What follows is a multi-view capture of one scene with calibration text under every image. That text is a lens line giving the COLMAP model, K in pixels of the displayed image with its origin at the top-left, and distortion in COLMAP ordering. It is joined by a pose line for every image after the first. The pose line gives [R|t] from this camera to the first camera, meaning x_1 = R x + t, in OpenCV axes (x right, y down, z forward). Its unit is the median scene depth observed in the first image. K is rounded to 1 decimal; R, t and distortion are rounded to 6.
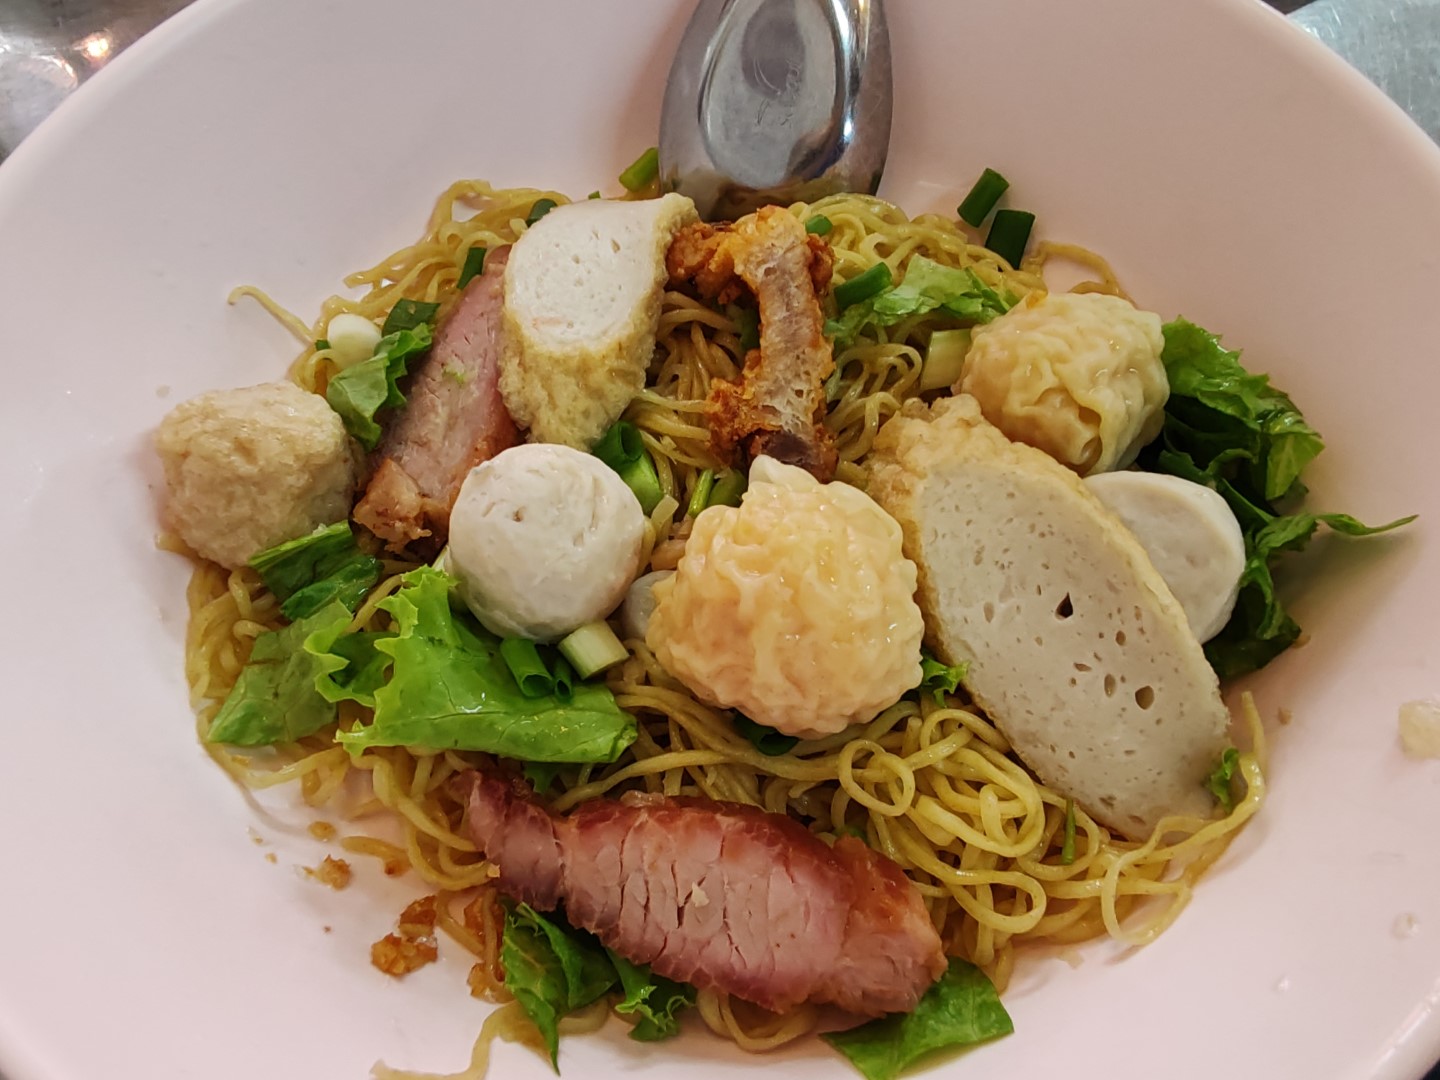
lens RADIAL K [[1095.2, 0, 720.0], [0, 1095.2, 540.0], [0, 0, 1]] dist [0.130338, -0.372521]
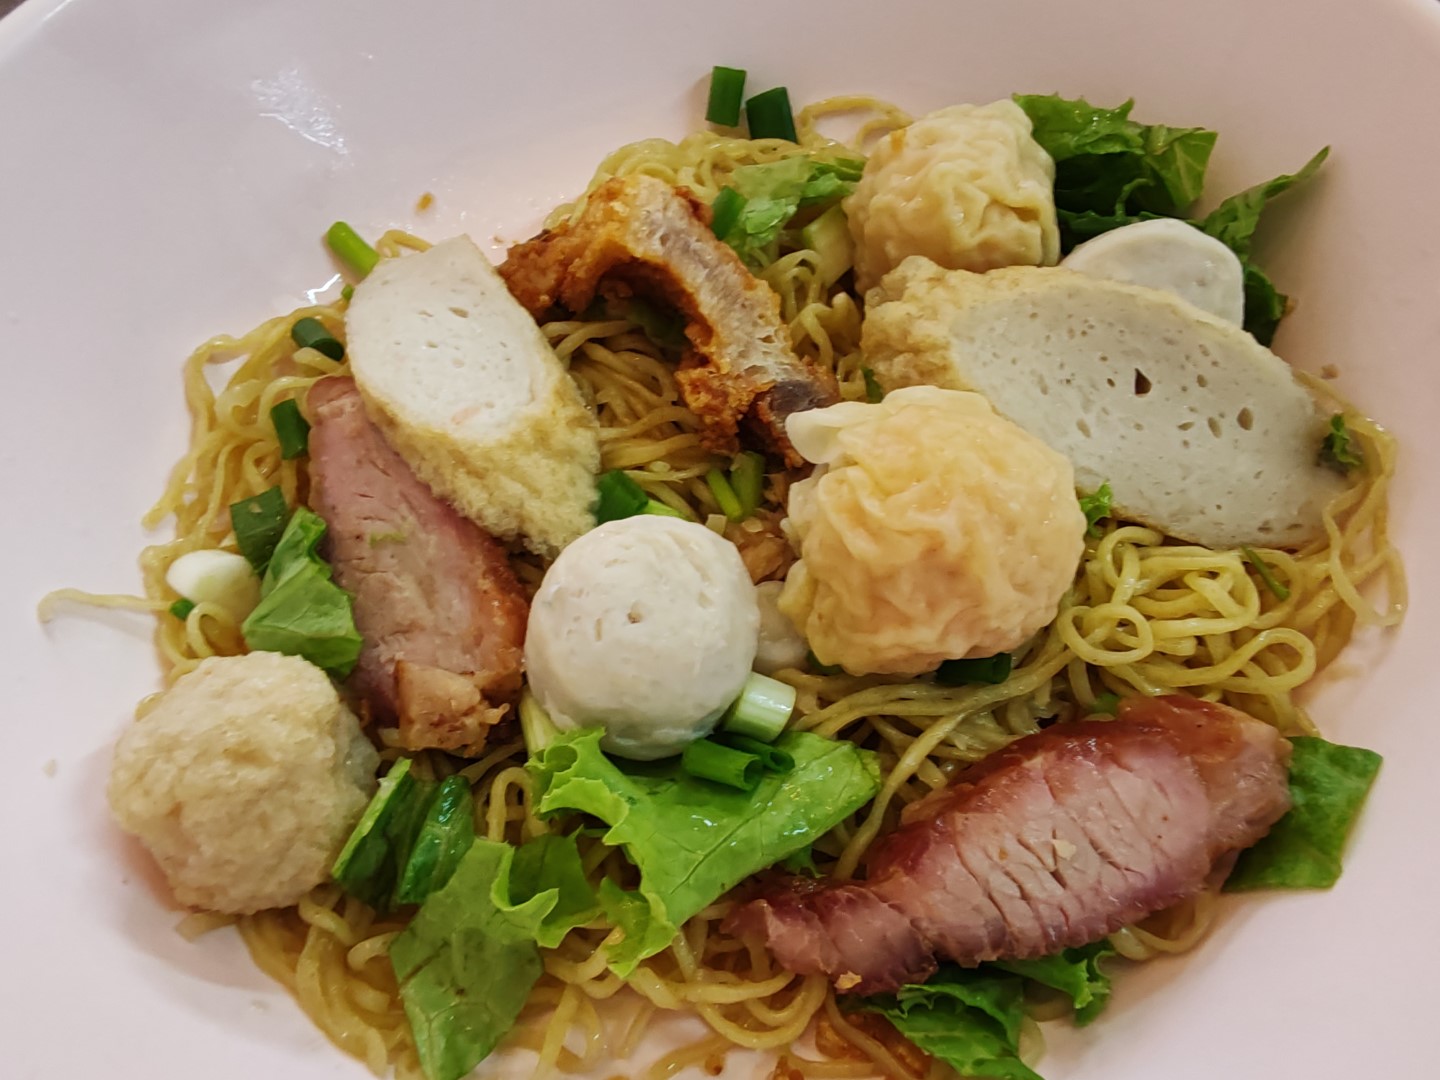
lens RADIAL K [[1083.2, 0, 720.0], [0, 1083.2, 540.0], [0, 0, 1]] dist [-0.002905, 0.050898]
pose [[0.790699, -0.533597, 0.300114, -0.320503], [0.531940, 0.841476, 0.094646, -0.104007], [-0.303042, 0.084806, 0.949196, 0.196500]]
